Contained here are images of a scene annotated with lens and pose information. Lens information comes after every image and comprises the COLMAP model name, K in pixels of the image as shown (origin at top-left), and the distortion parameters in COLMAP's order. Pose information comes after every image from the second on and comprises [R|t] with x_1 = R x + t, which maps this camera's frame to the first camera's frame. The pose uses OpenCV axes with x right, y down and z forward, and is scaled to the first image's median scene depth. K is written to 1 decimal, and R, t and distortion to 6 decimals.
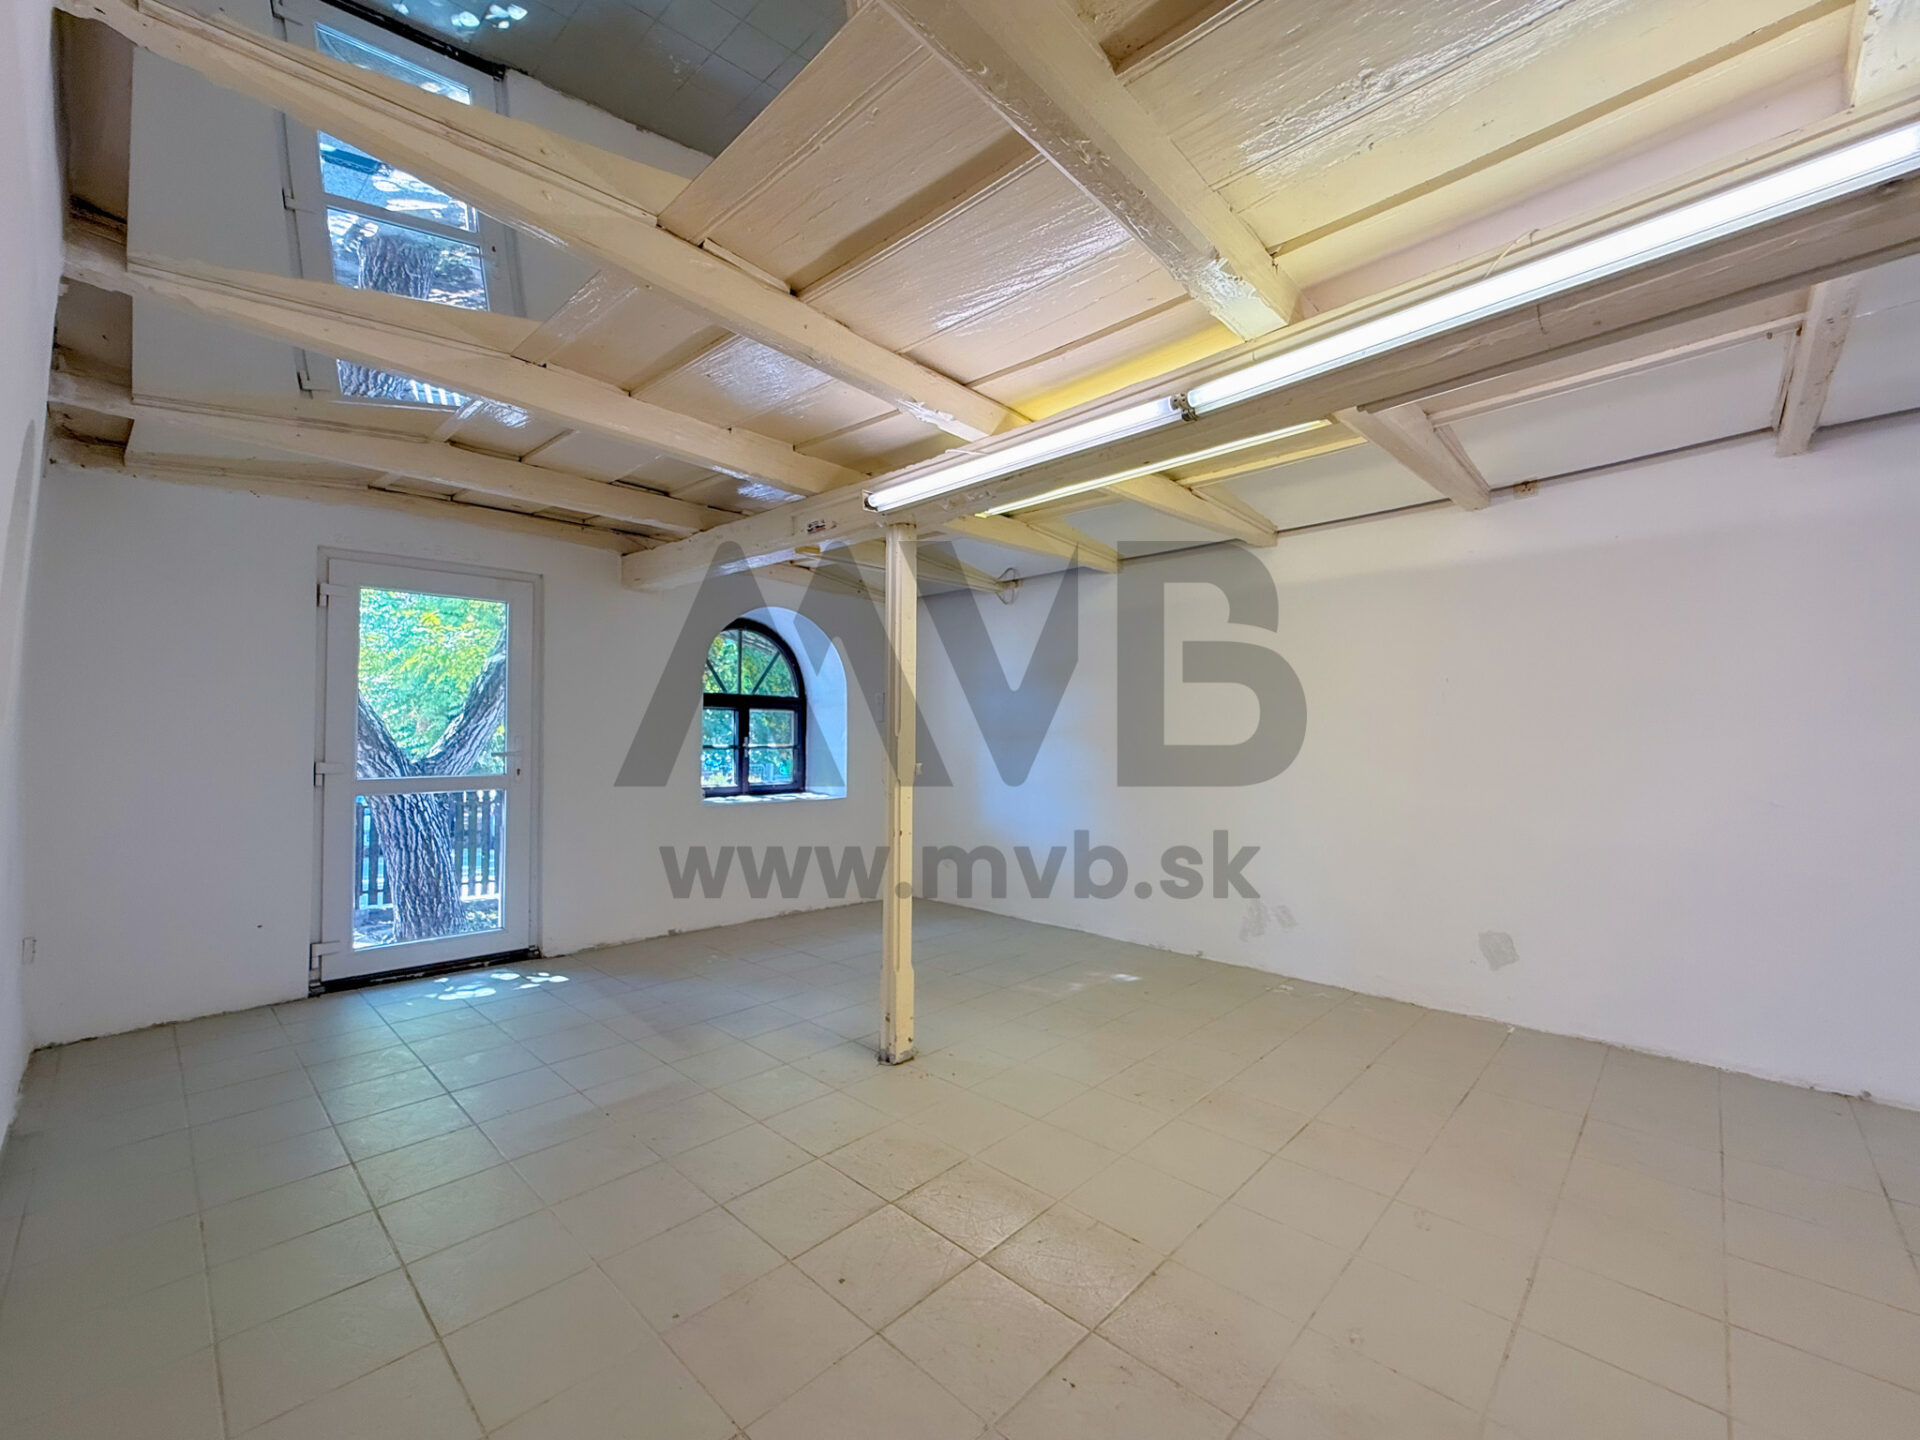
lens RADIAL K [[761.5, 0, 963.0], [0, 761.5, 725.8], [0, 0, 1]] dist [-0.000078, -0.000415]
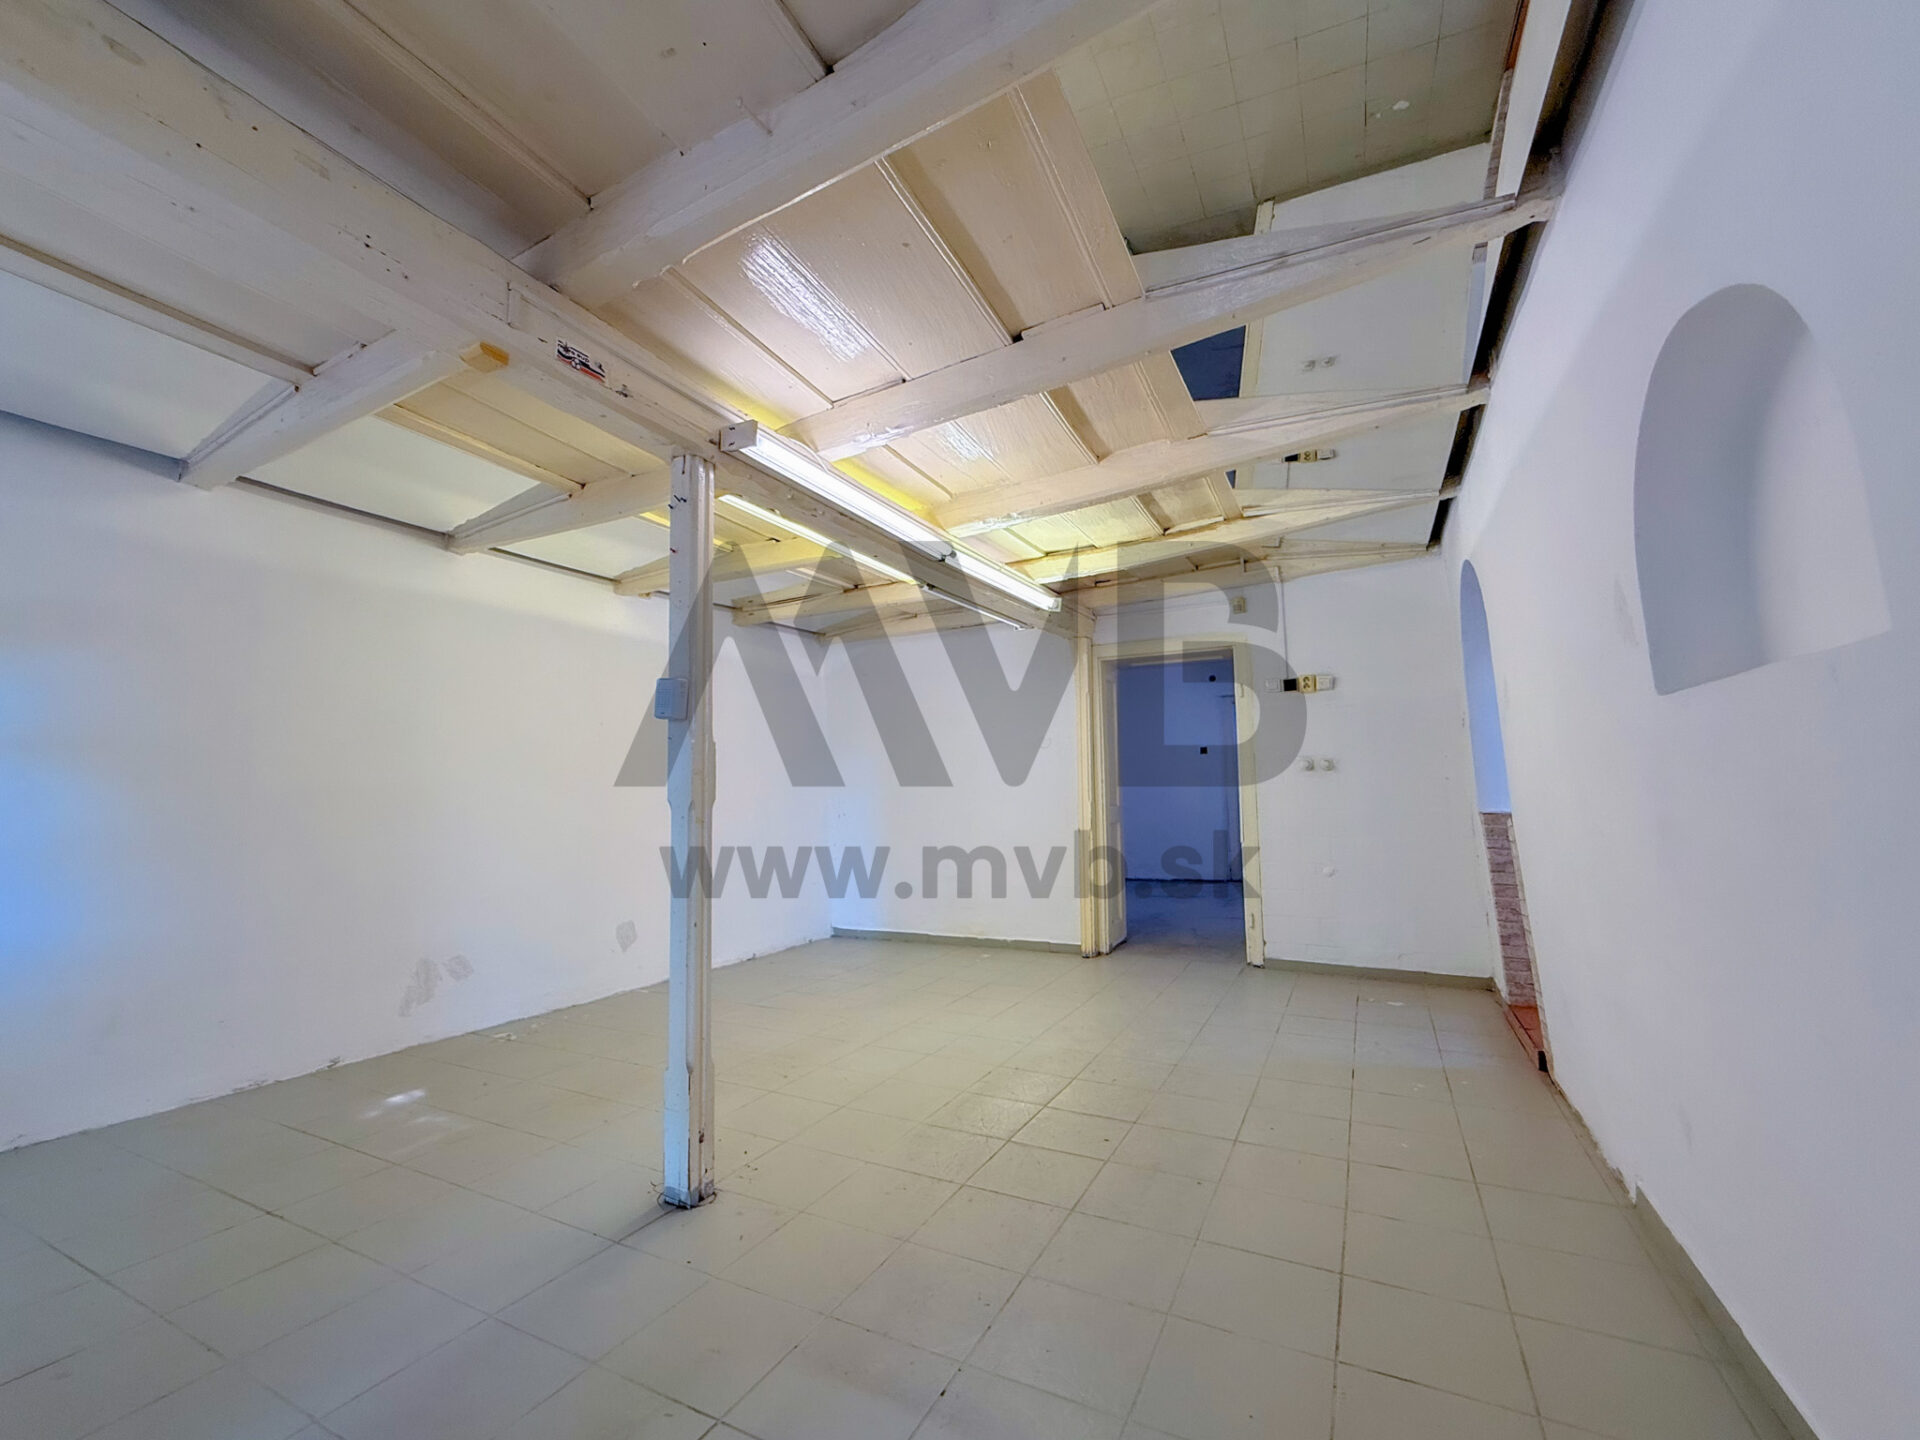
lens RADIAL K [[761.5, 0, 968.7], [0, 761.5, 718.9], [0, 0, 1]] dist [-0.000078, -0.000415]
pose [[-0.254457, 0.094137, 0.962491, -0.722917], [-0.009969, 0.994943, -0.099947, 0.053439], [-0.967033, -0.035027, -0.252232, 0.781838]]
